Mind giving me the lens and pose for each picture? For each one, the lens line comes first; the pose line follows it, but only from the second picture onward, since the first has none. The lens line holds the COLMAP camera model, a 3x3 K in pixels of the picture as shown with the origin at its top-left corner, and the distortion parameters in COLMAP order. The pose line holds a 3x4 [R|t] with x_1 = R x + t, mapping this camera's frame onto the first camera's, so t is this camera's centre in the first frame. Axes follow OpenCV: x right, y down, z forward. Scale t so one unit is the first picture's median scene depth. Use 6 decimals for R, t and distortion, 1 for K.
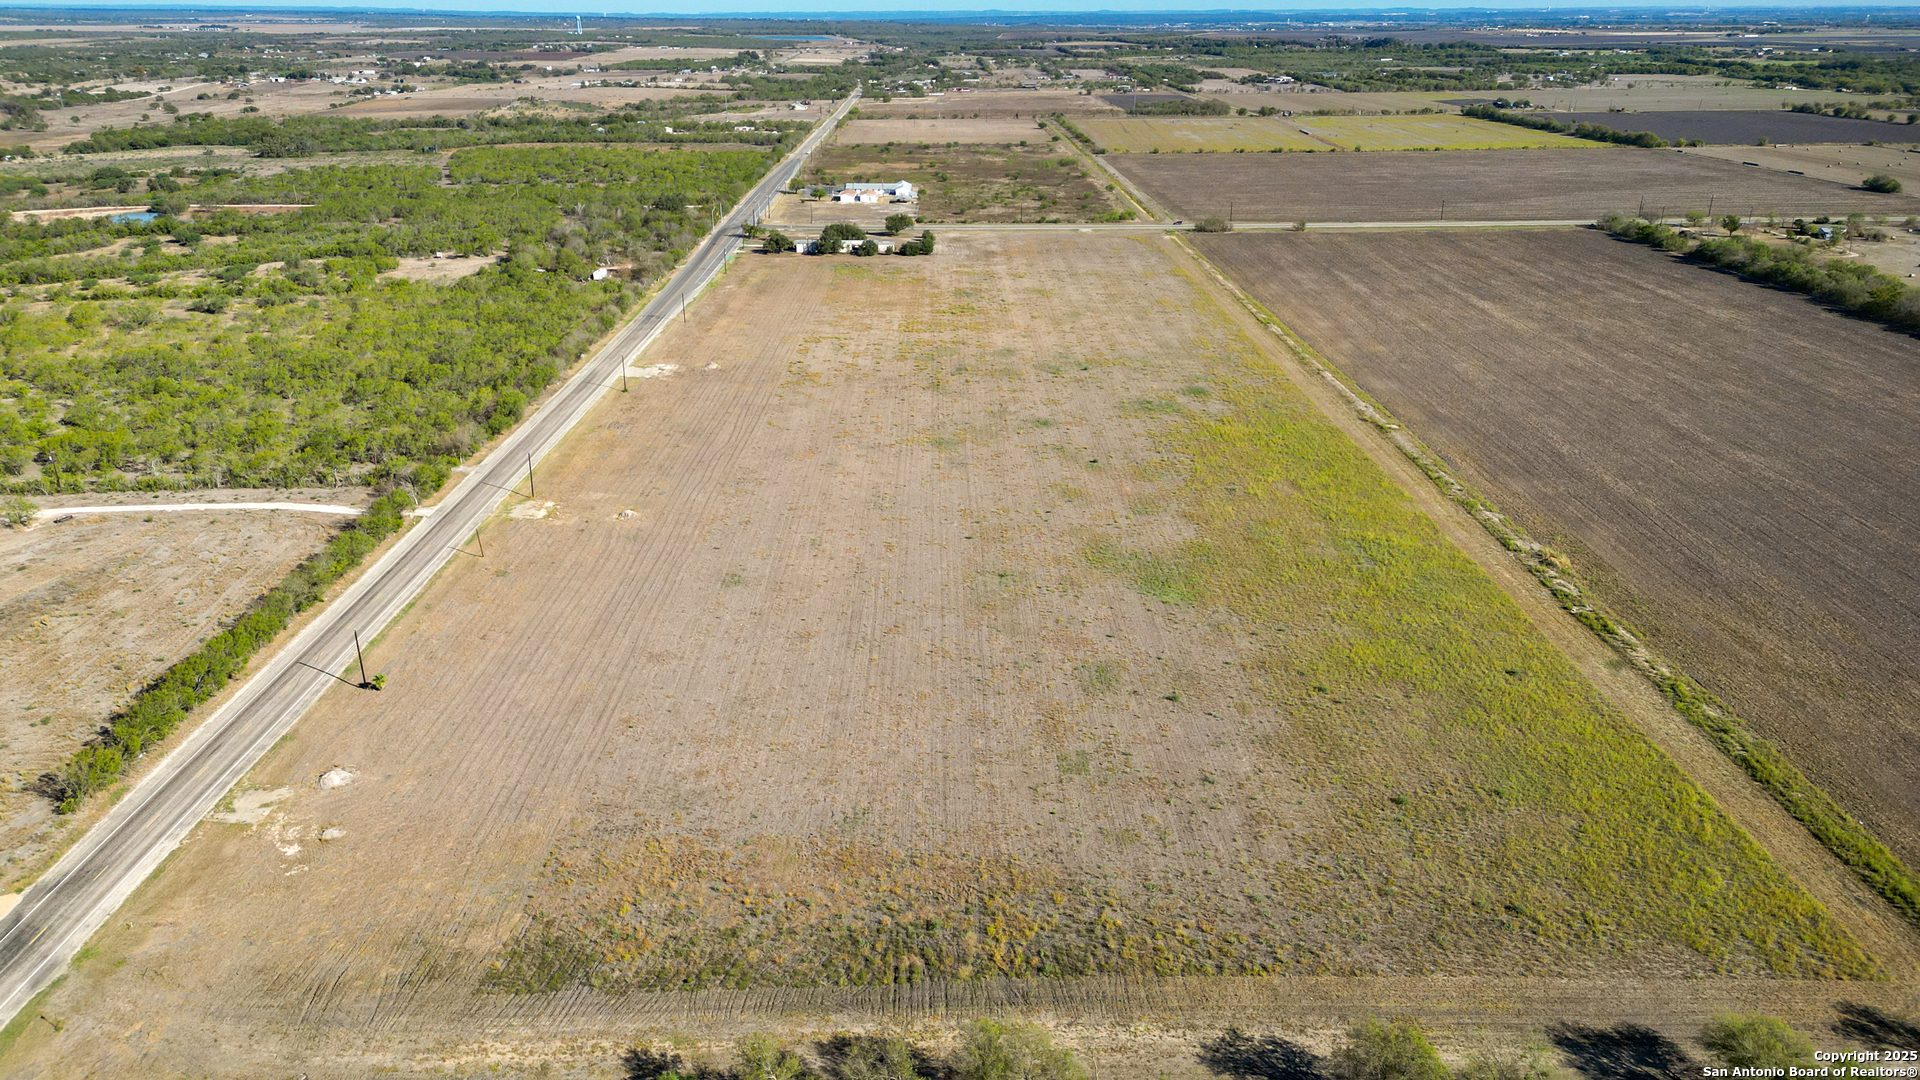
lens RADIAL K [[1352.5, 0, 960.0], [0, 1352.5, 540.0], [0, 0, 1]] dist [0.083212, -0.052996]
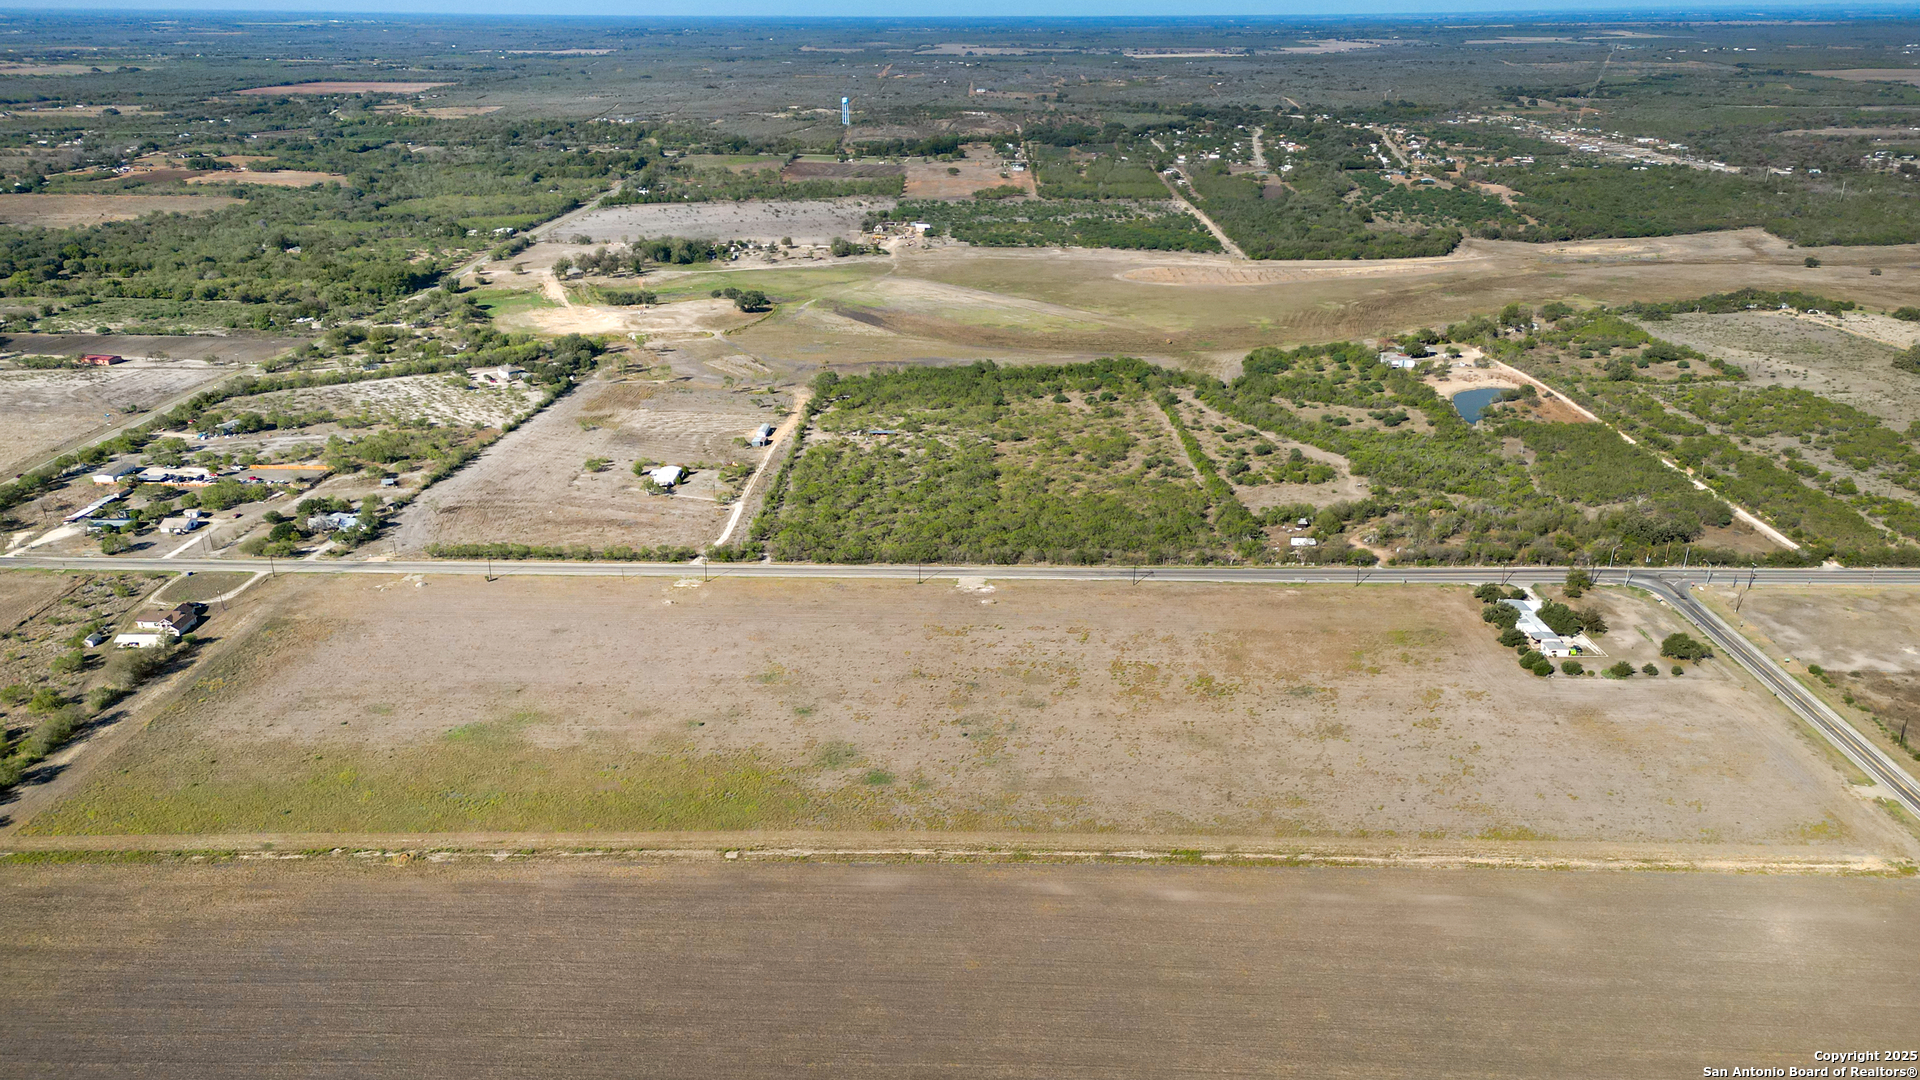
lens RADIAL K [[1377.0, 0, 960.0], [0, 1377.0, 540.0], [0, 0, 1]] dist [0.083898, -0.052691]
pose [[-0.033828, 0.357376, -0.933348, 1.387349], [-0.360028, 0.866826, 0.344954, -0.831530], [0.932328, 0.347701, 0.099342, 1.055329]]
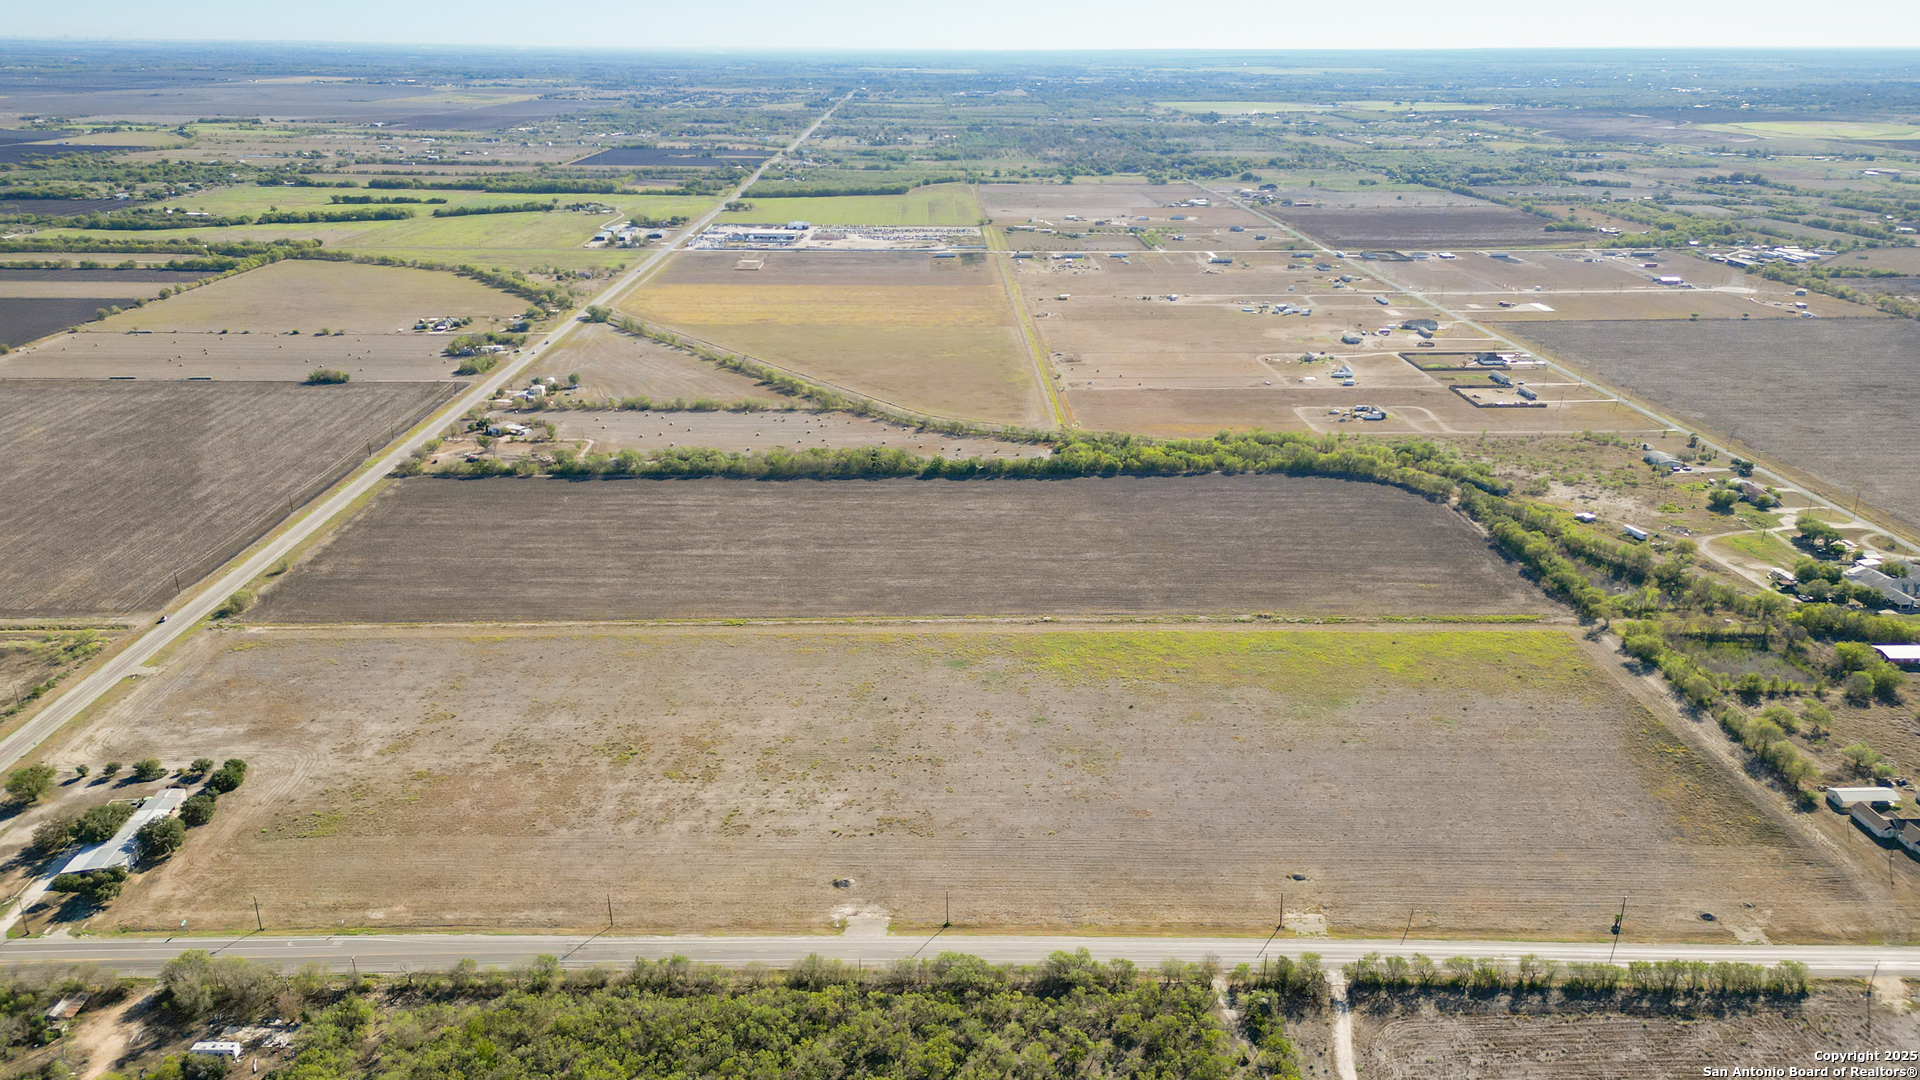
lens RADIAL K [[1352.5, 0, 960.0], [0, 1352.5, 540.0], [0, 0, 1]] dist [0.083212, -0.052996]
pose [[-0.004966, -0.346429, 0.938063, -1.271627], [0.356230, 0.875921, 0.325366, -0.792836], [-0.934385, 0.335782, 0.119059, 0.948521]]
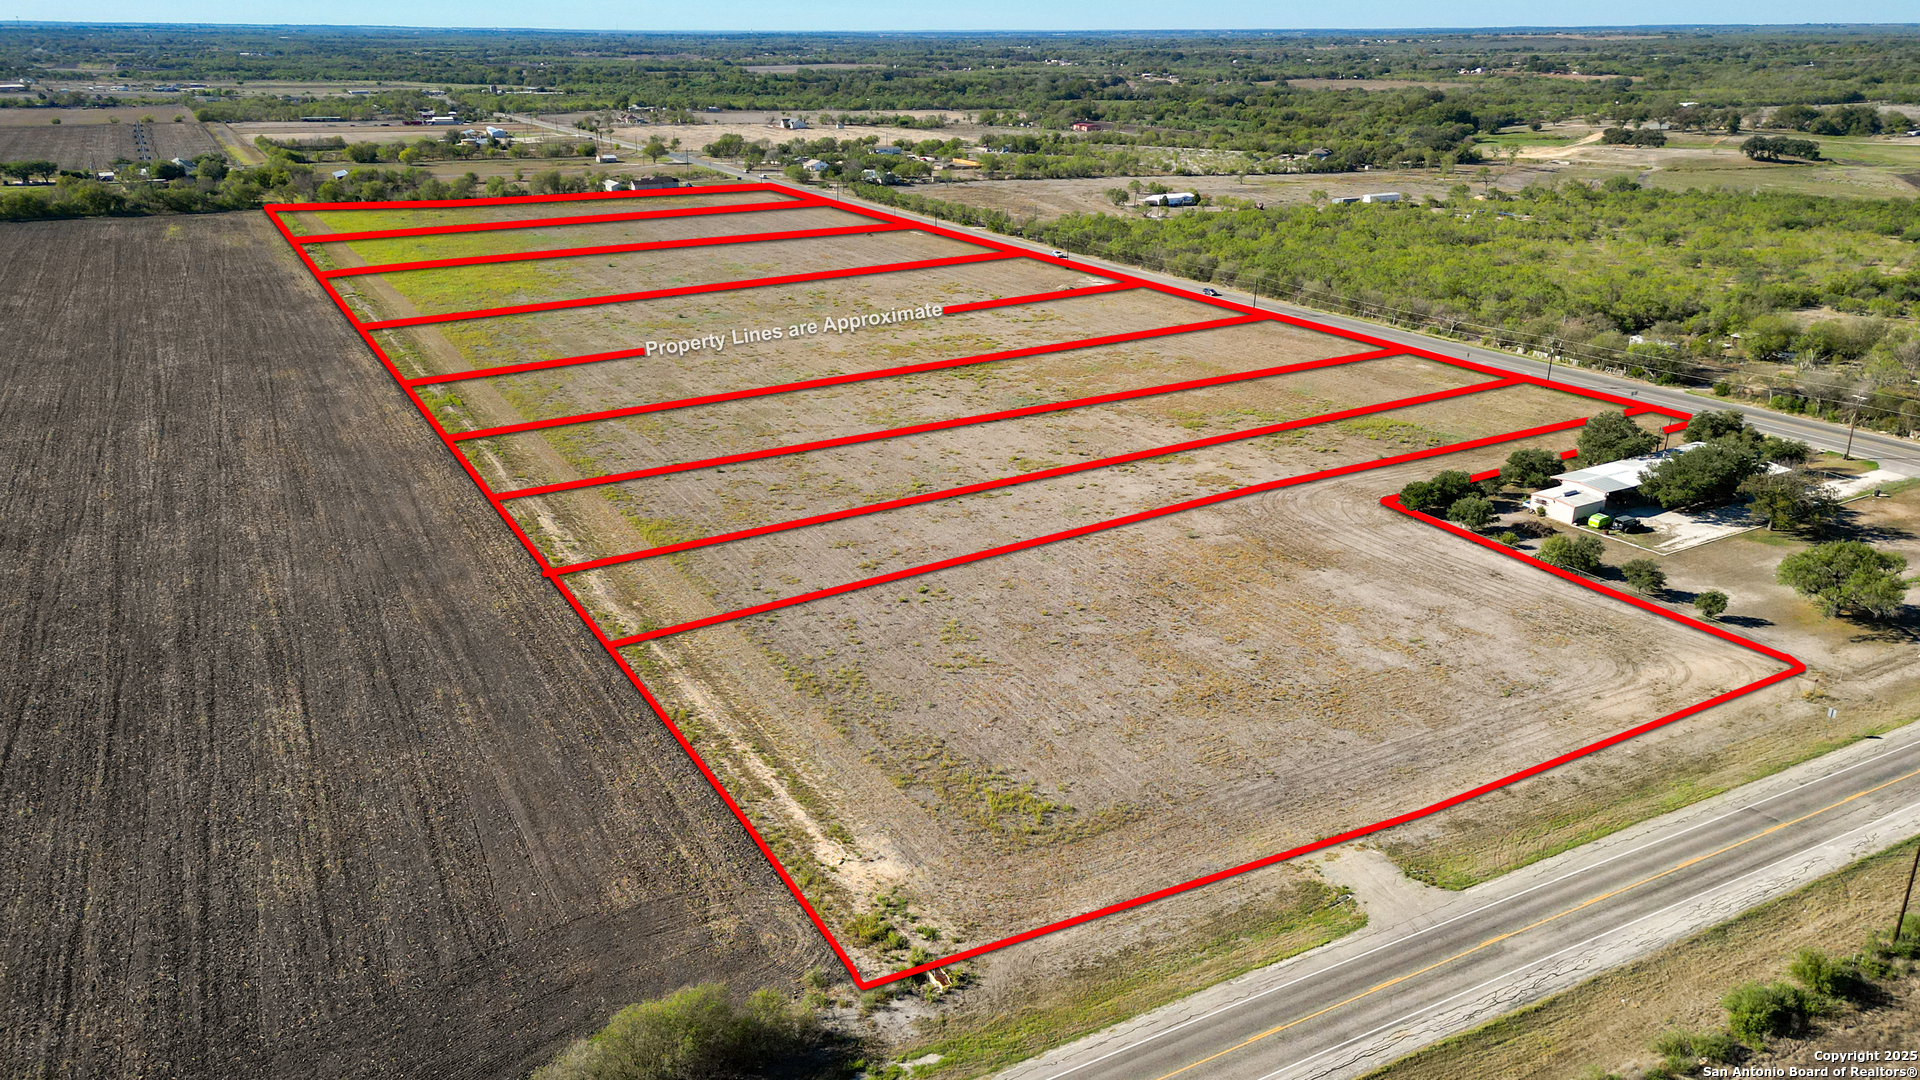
lens RADIAL K [[1377.0, 0, 960.0], [0, 1377.0, 540.0], [0, 0, 1]] dist [0.083898, -0.052691]
pose [[-0.882879, 0.162779, -0.440485, 0.443493], [-0.169114, 0.764855, 0.621609, -0.763510], [0.438092, 0.623298, -0.647746, 2.218788]]
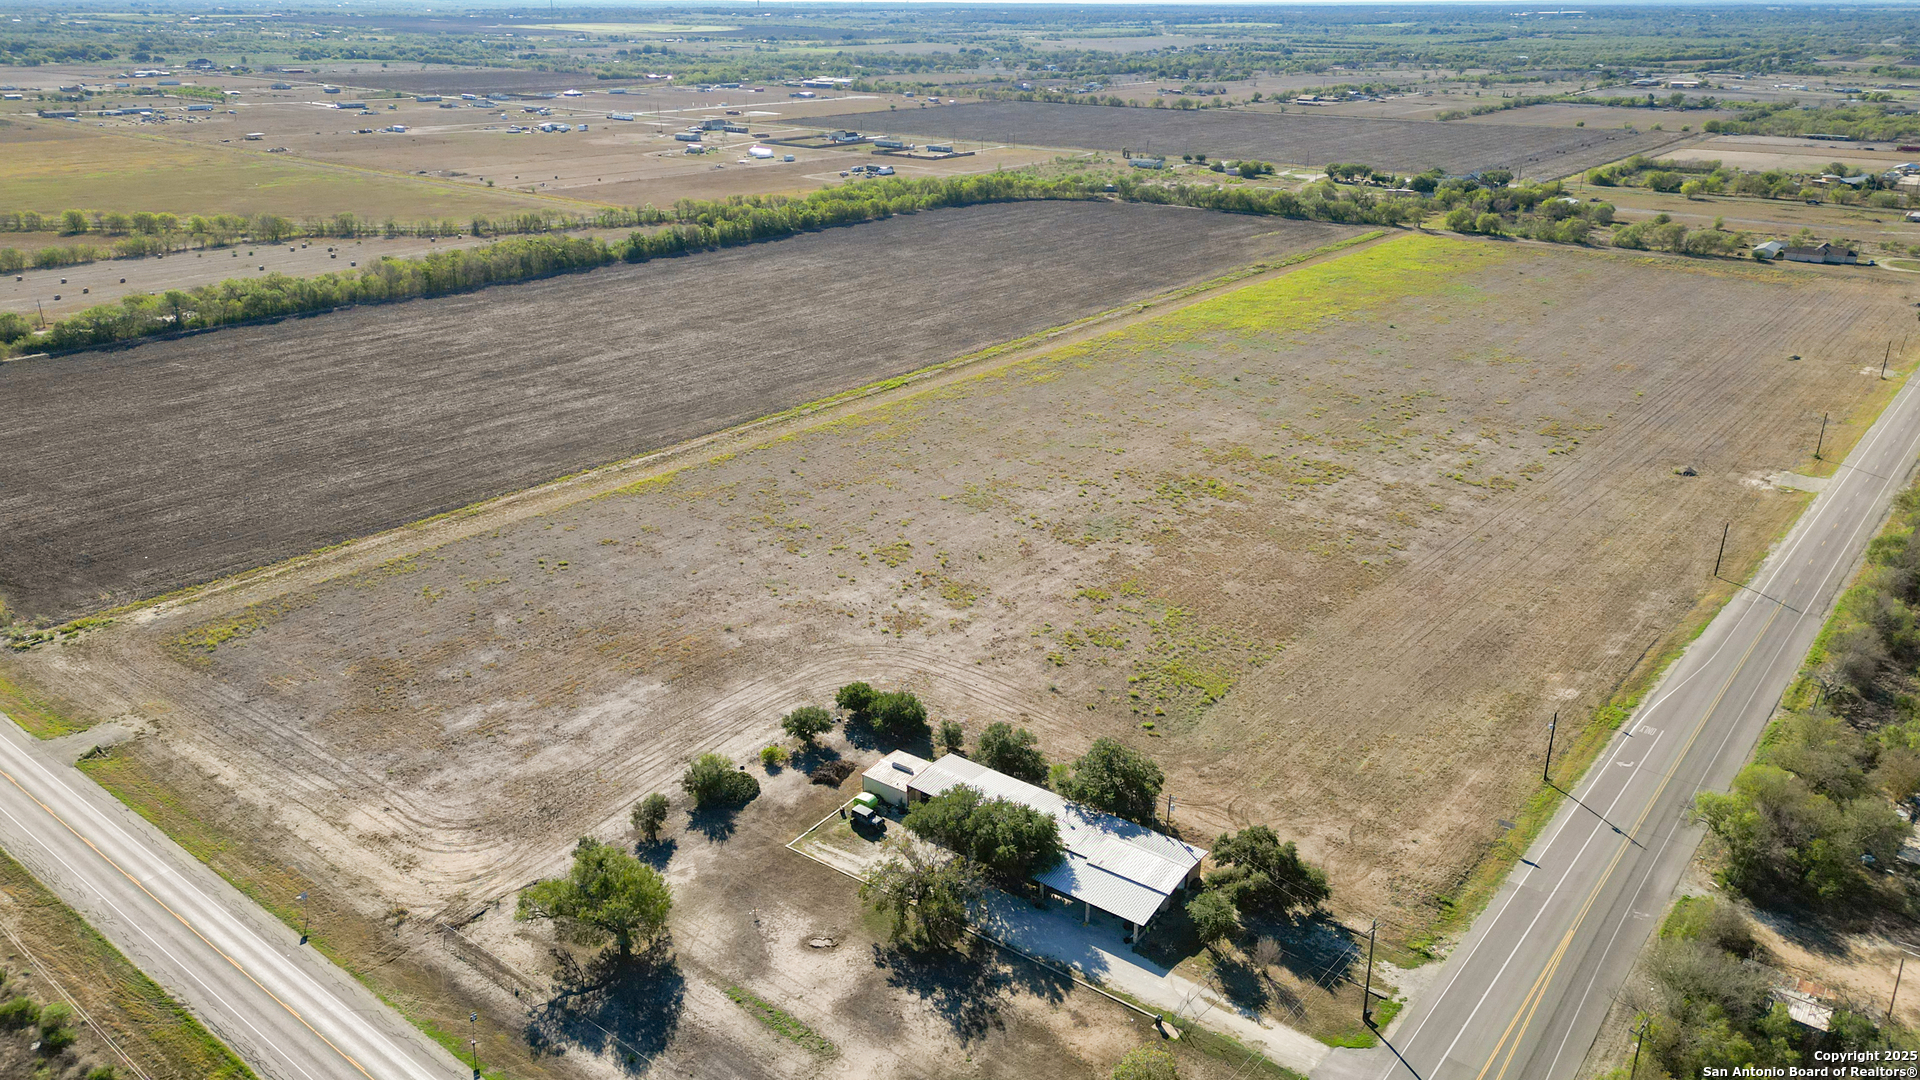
lens RADIAL K [[1377.0, 0, 960.0], [0, 1377.0, 540.0], [0, 0, 1]] dist [0.083898, -0.052691]
pose [[-0.773030, -0.233490, 0.589836, -0.428073], [0.224420, 0.769015, 0.598541, -0.815042], [-0.593346, 0.595061, -0.542072, 2.135049]]
